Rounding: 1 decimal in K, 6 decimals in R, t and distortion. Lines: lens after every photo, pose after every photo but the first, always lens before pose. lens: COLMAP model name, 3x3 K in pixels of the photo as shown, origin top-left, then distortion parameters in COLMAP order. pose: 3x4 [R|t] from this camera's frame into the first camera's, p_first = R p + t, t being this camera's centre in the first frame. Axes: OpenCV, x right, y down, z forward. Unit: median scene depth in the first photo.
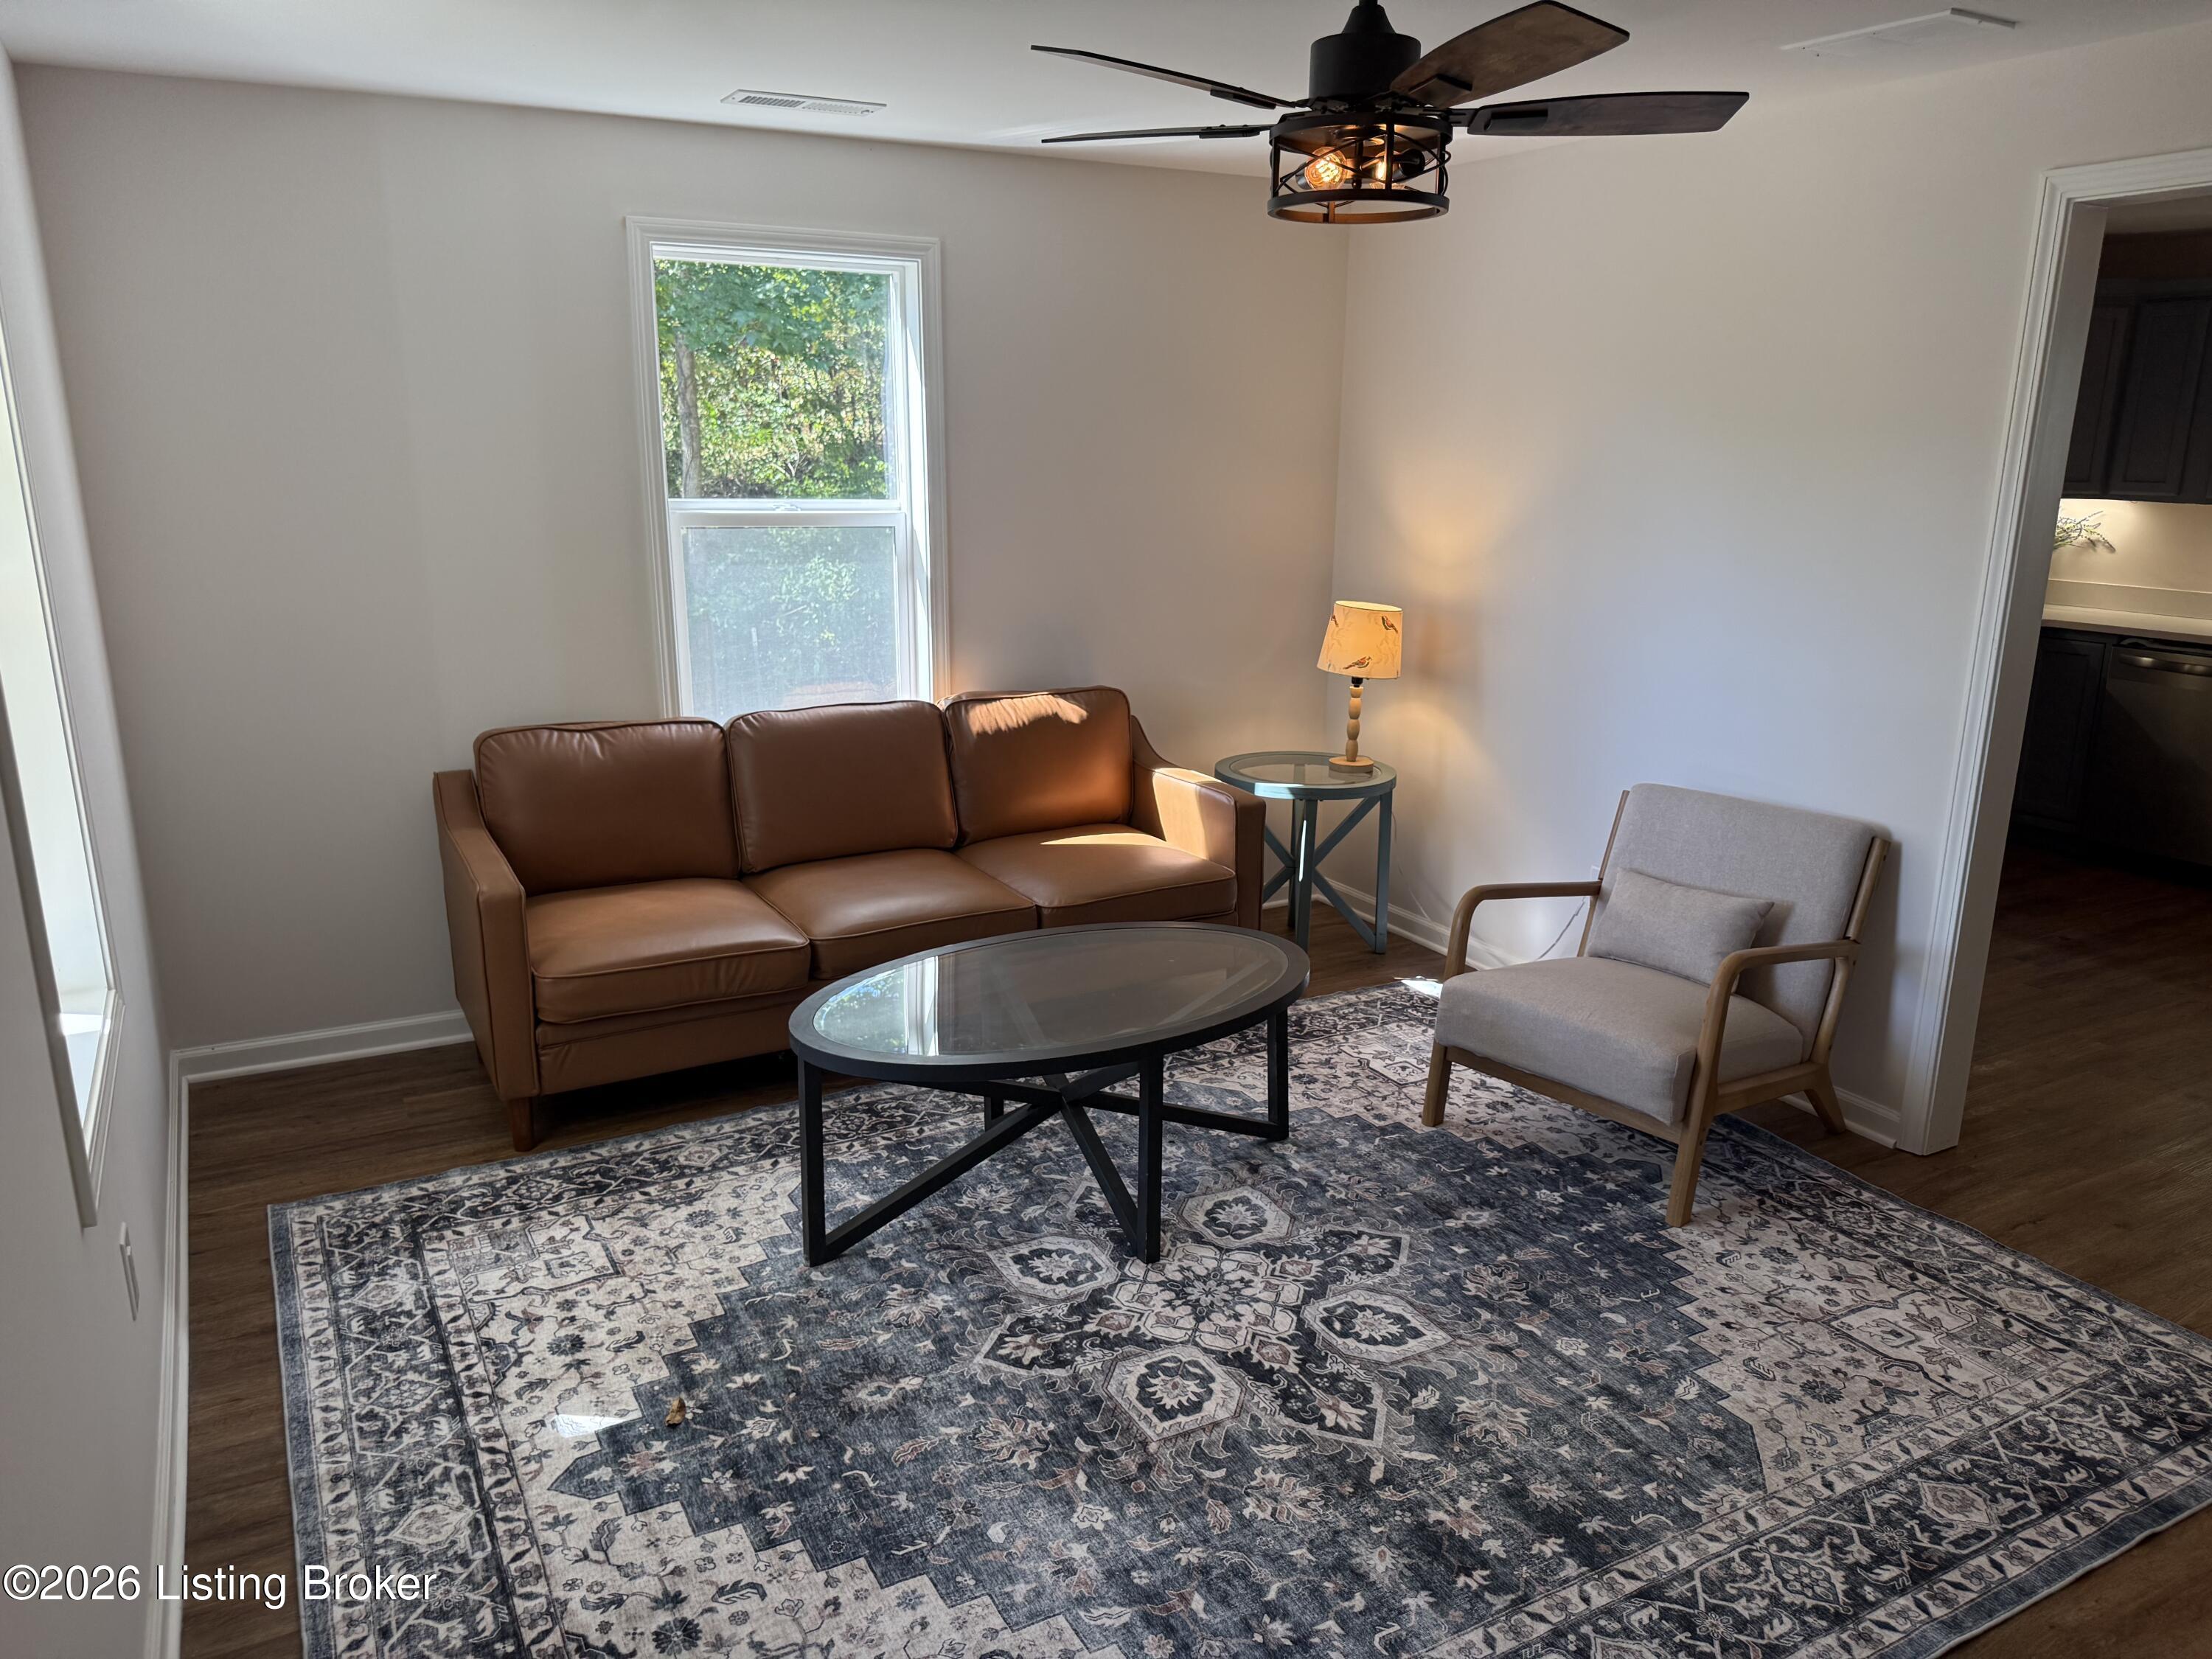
lens RADIAL K [[1551.7, 0, 1103.1], [0, 1551.7, 838.8], [0, 0, 1]] dist [0.051642, -0.088191]
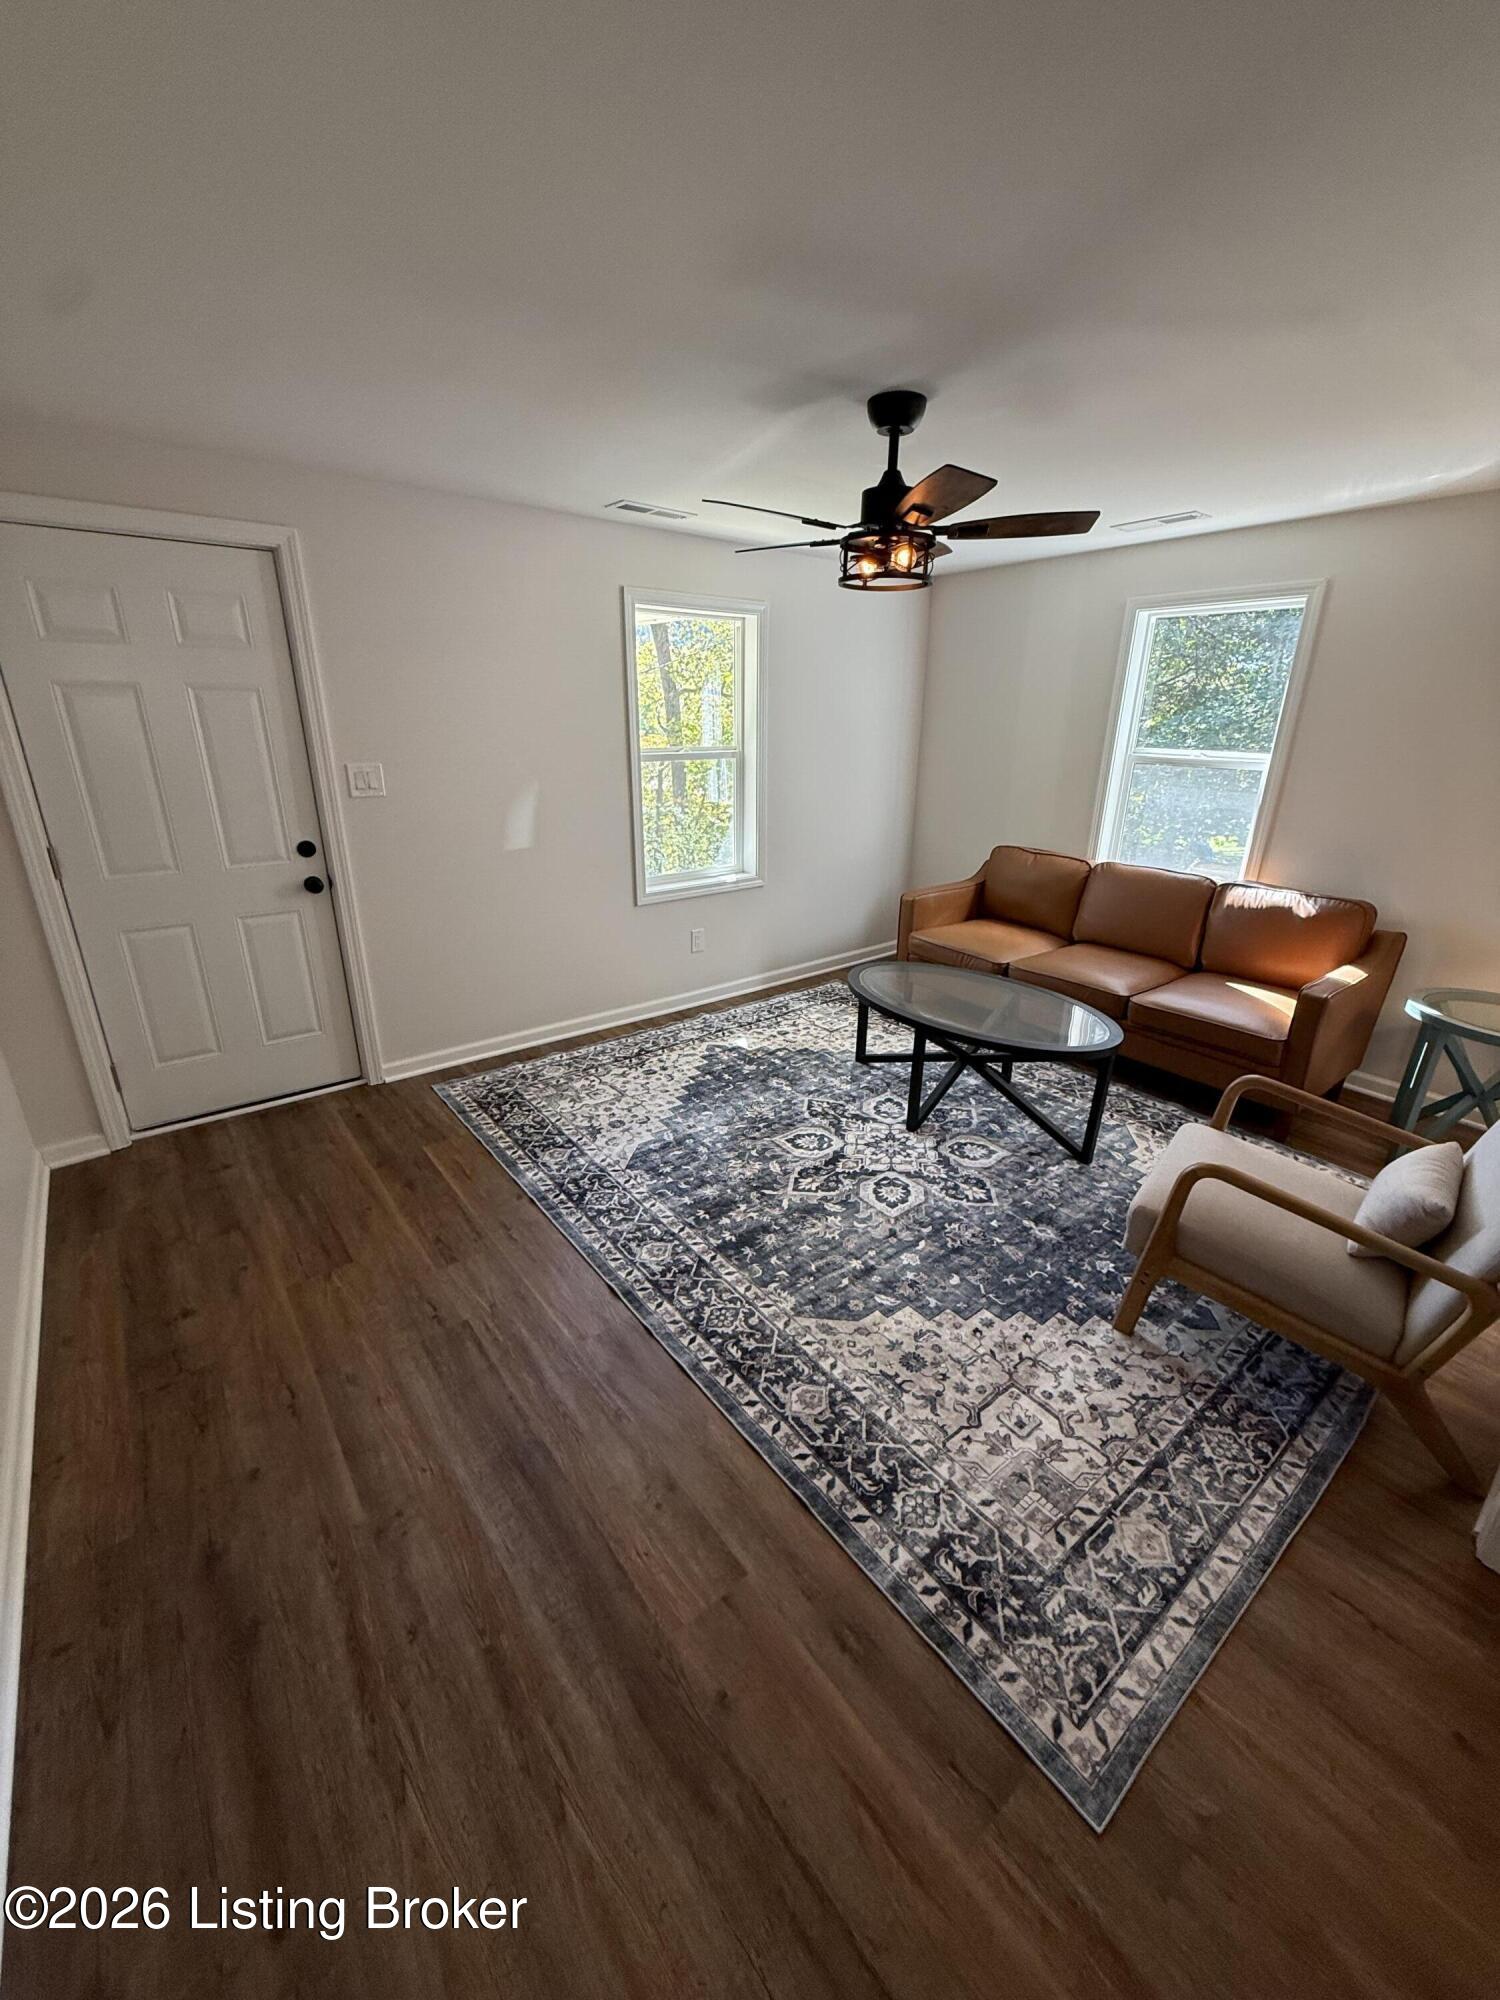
lens RADIAL K [[798.7, 0, 750.0], [0, 798.7, 1000.0], [0, 0, 1]] dist [-0.003399, 0.000166]
pose [[0.161091, 0.333480, -0.928892, 1.053215], [-0.259602, 0.922359, 0.286113, -0.144358], [0.952185, 0.195052, 0.235155, 0.624033]]
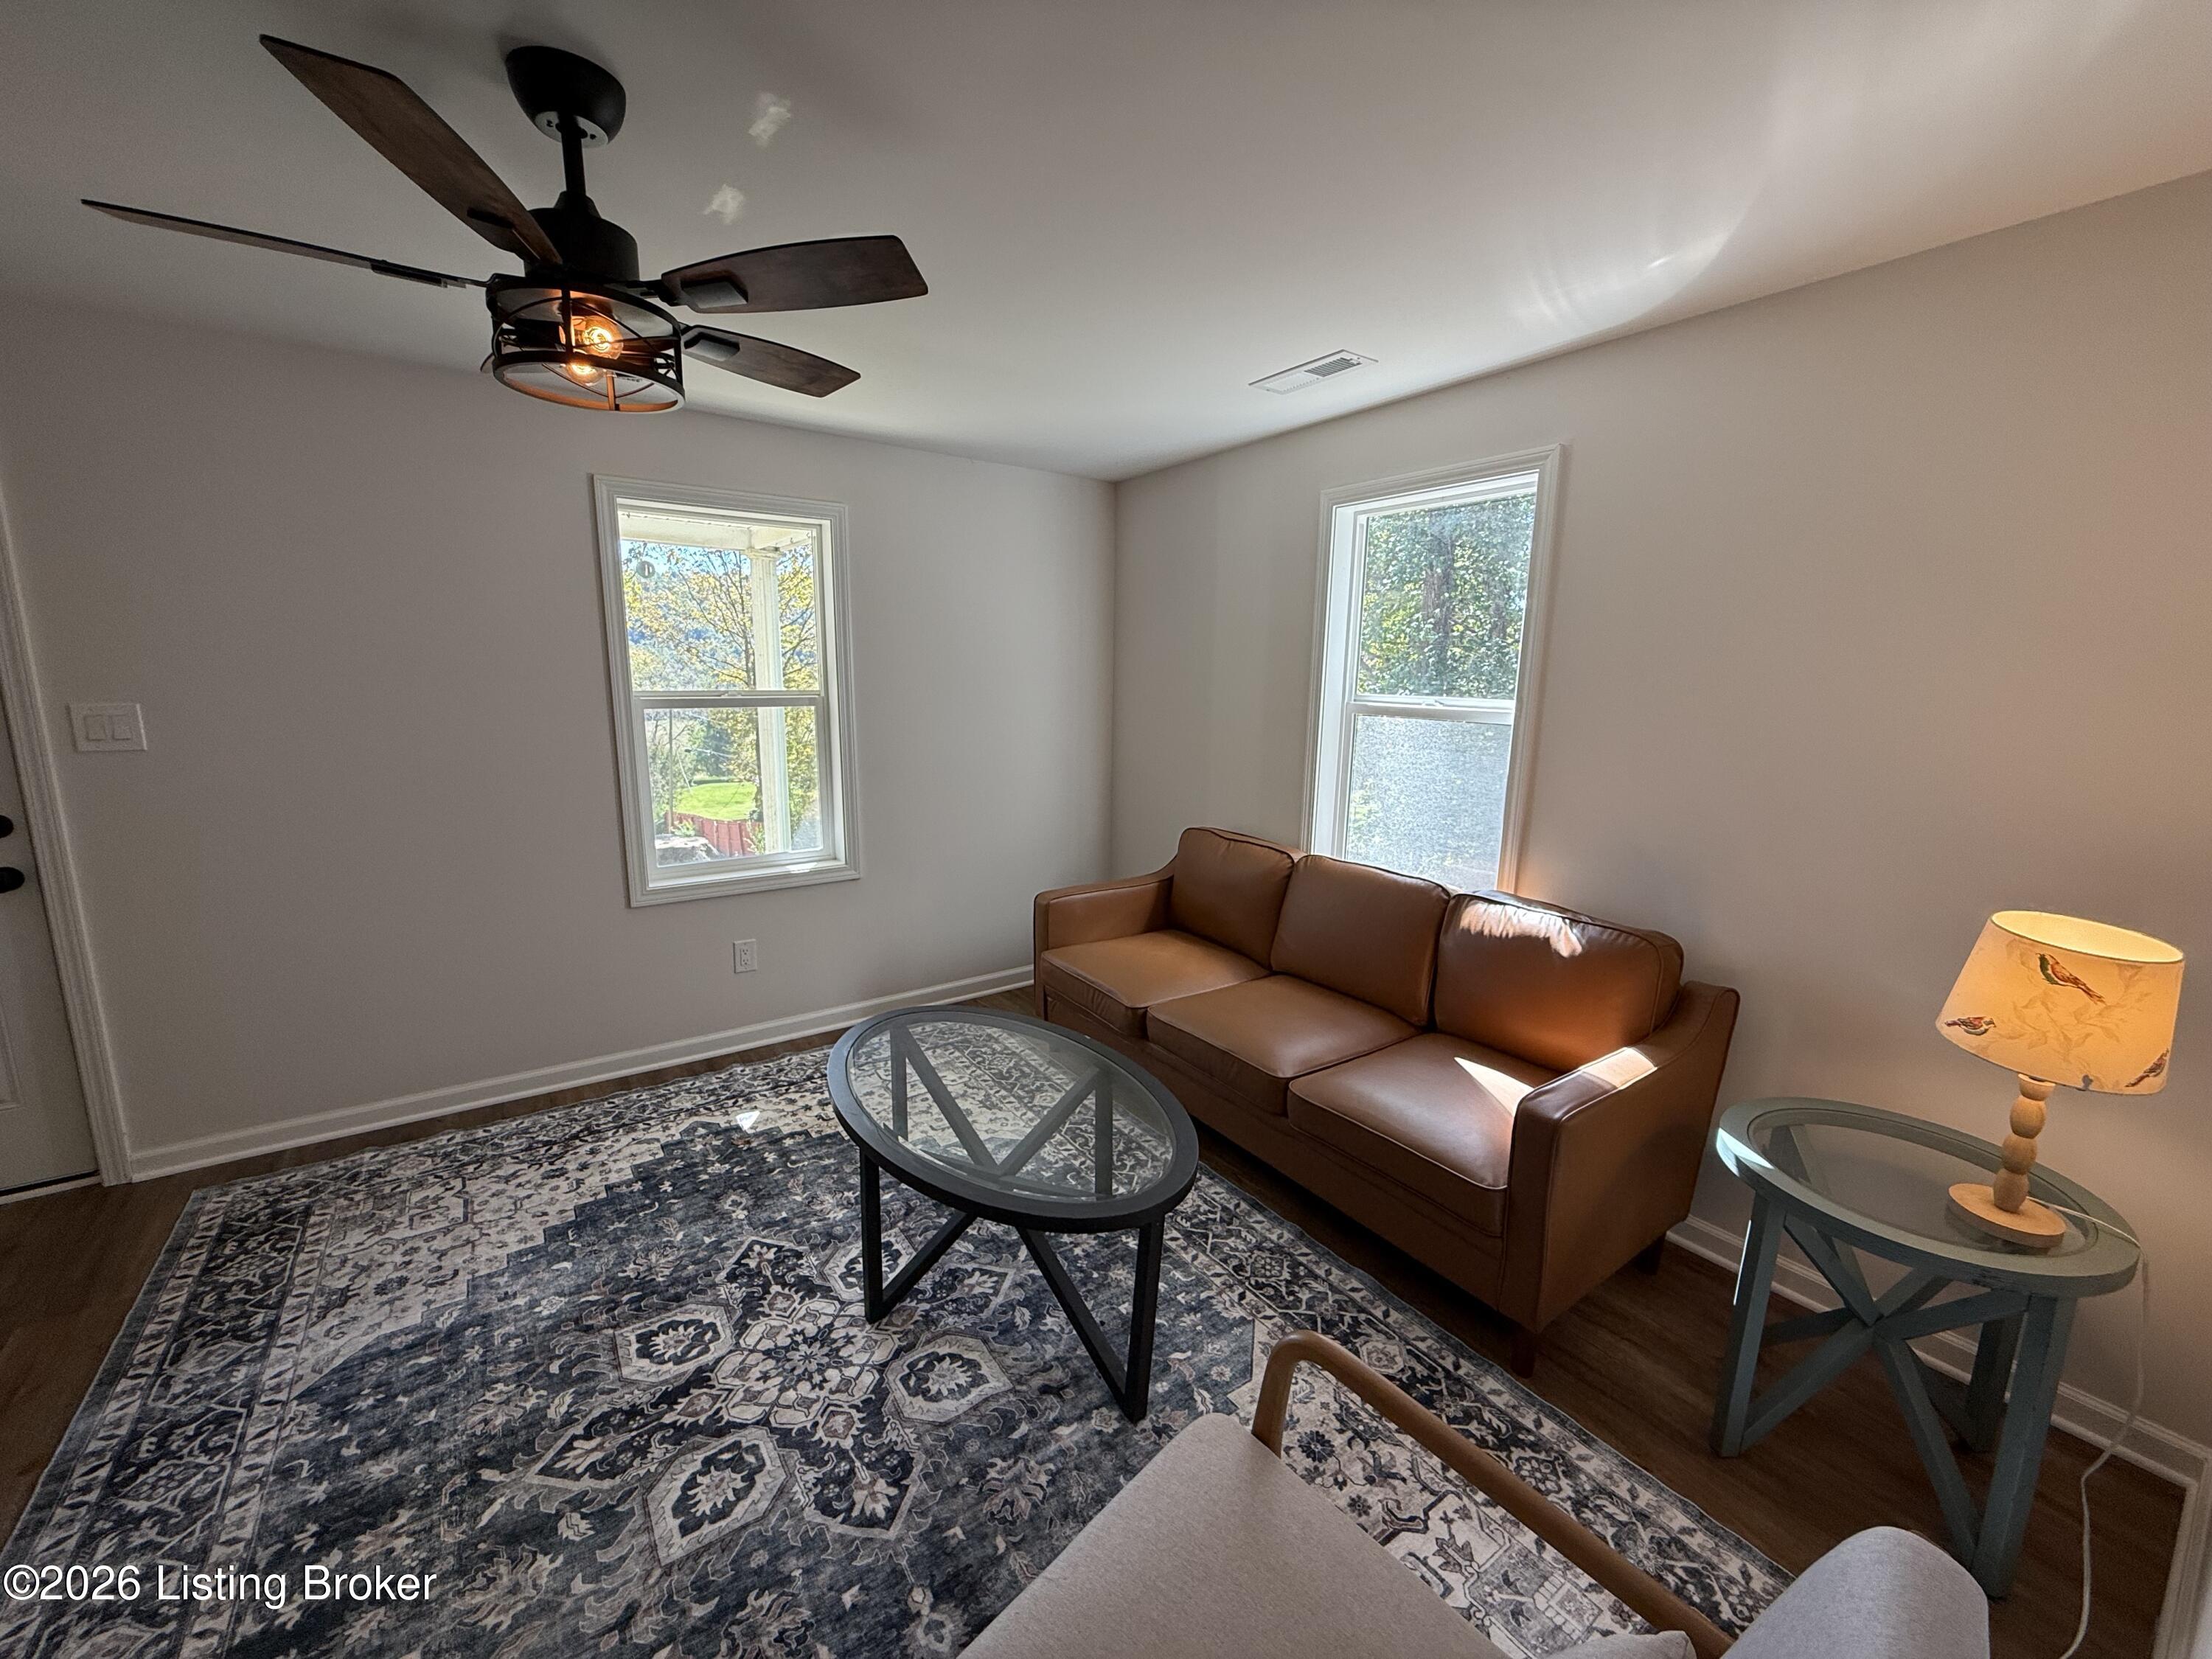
lens RADIAL K [[888.1, 0, 1106.0], [0, 888.1, 829.5], [0, 0, 1]] dist [-0.001011, 0.000465]
pose [[0.107344, 0.173151, -0.979028, 0.743034], [-0.265394, 0.953977, 0.139622, -0.250641], [0.958146, 0.244841, 0.148357, 1.154512]]
